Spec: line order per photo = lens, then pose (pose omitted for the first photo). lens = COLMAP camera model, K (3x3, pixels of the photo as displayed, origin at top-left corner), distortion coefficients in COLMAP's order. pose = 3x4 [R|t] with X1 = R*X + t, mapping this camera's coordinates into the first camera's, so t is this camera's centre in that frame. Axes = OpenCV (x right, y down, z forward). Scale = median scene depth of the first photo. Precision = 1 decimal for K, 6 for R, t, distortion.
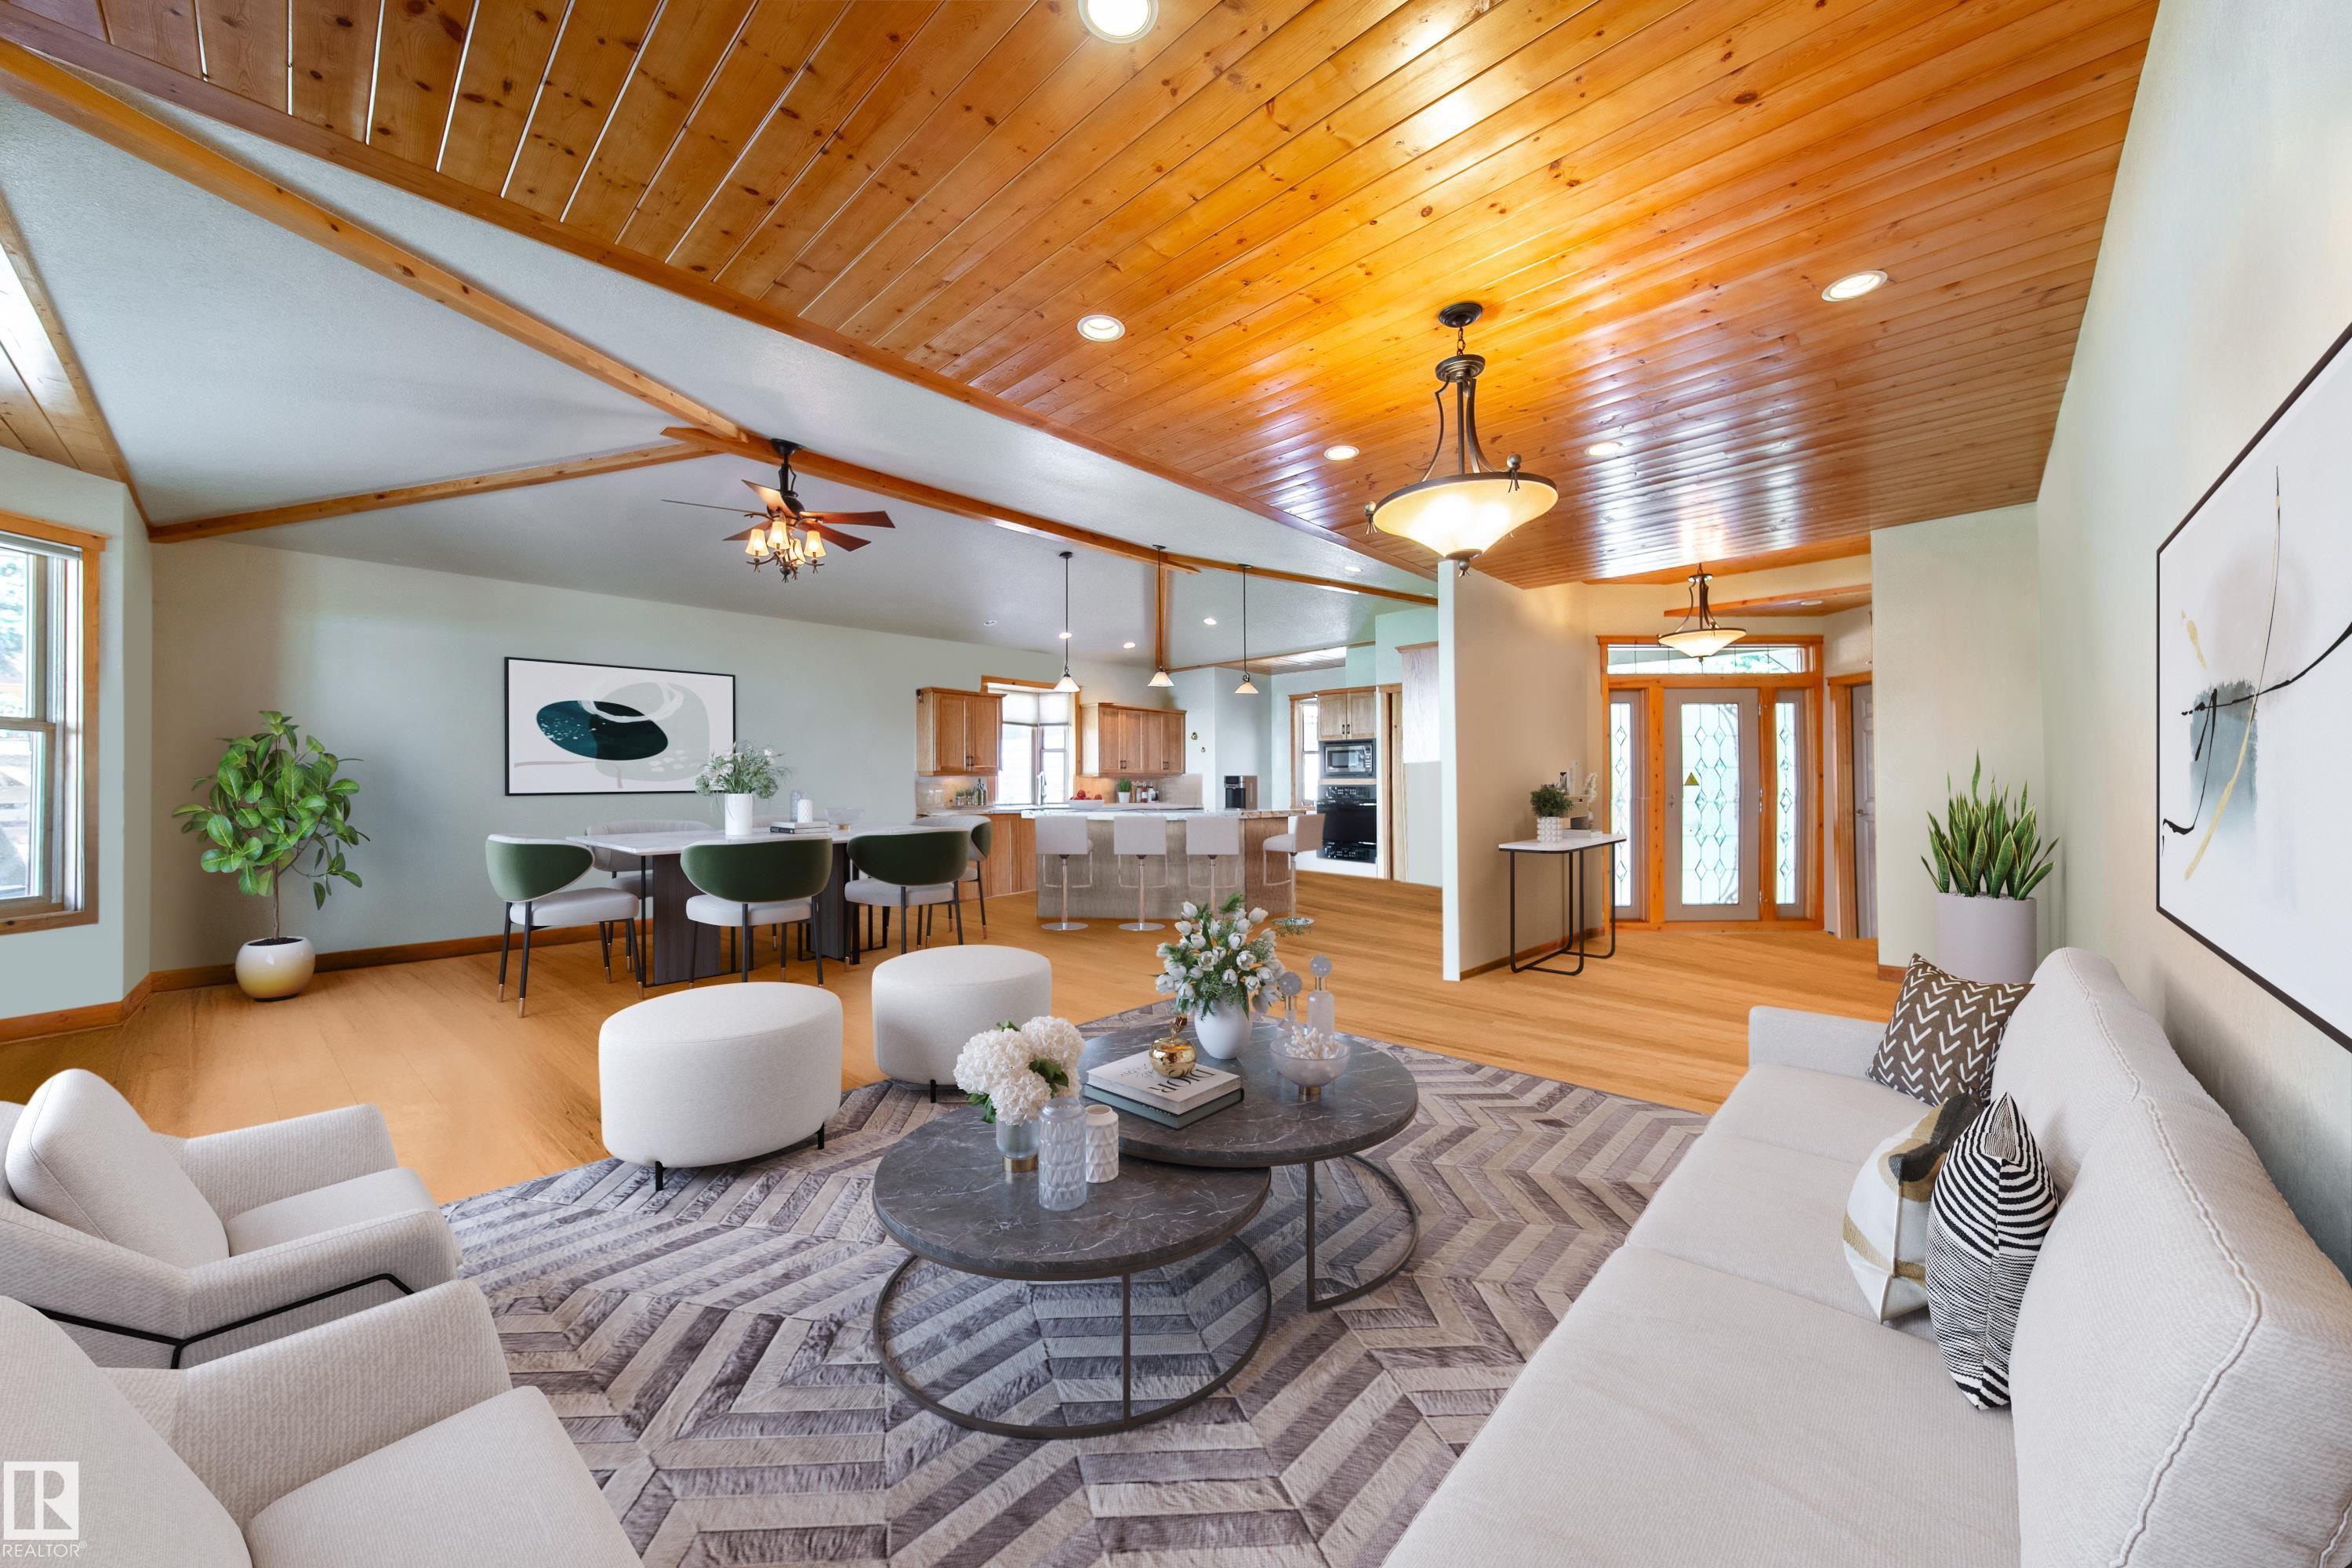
lens RADIAL K [[840.4, 0, 1176.2], [0, 840.4, 783.0], [0, 0, 1]] dist [0.007434, -0.000869]
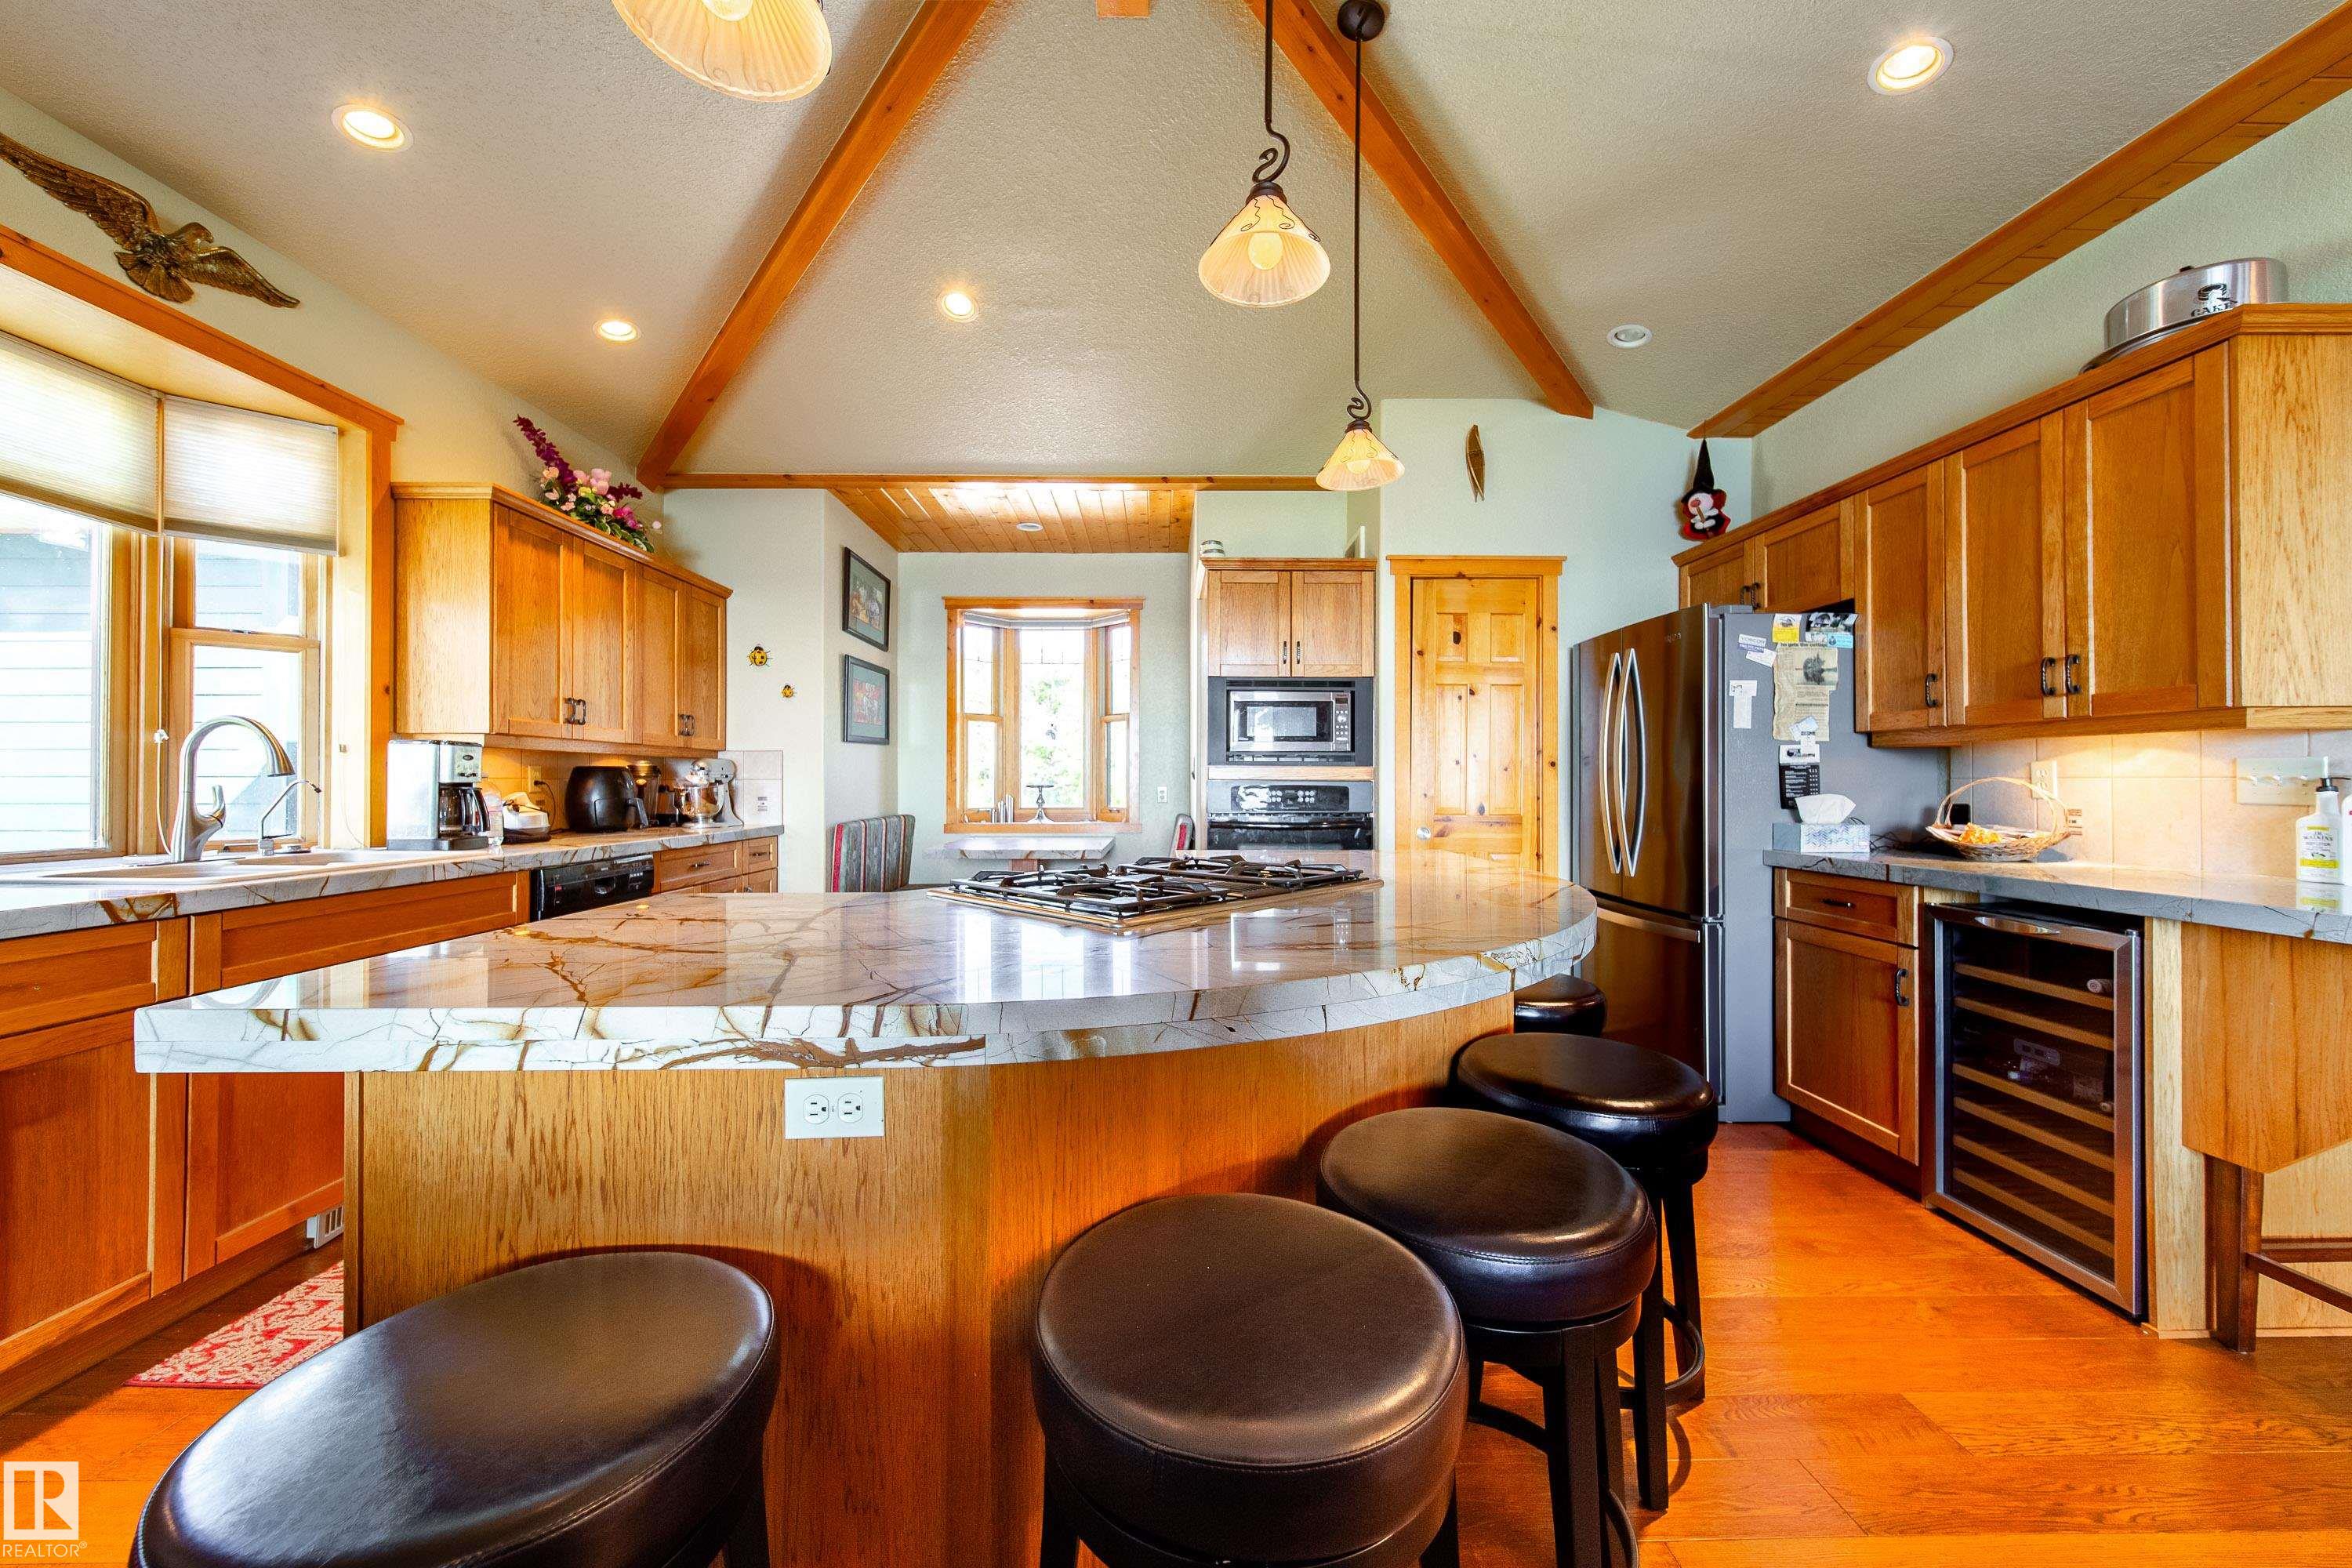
lens RADIAL K [[840.4, 0, 1177.9], [0, 840.4, 778.4], [0, 0, 1]] dist [0.007434, -0.000869]
pose [[0.713384, 0.004199, 0.700761, -0.133639], [-0.005416, 0.999985, -0.000479, 0.001937], [-0.700752, -0.003454, 0.713396, 0.665632]]
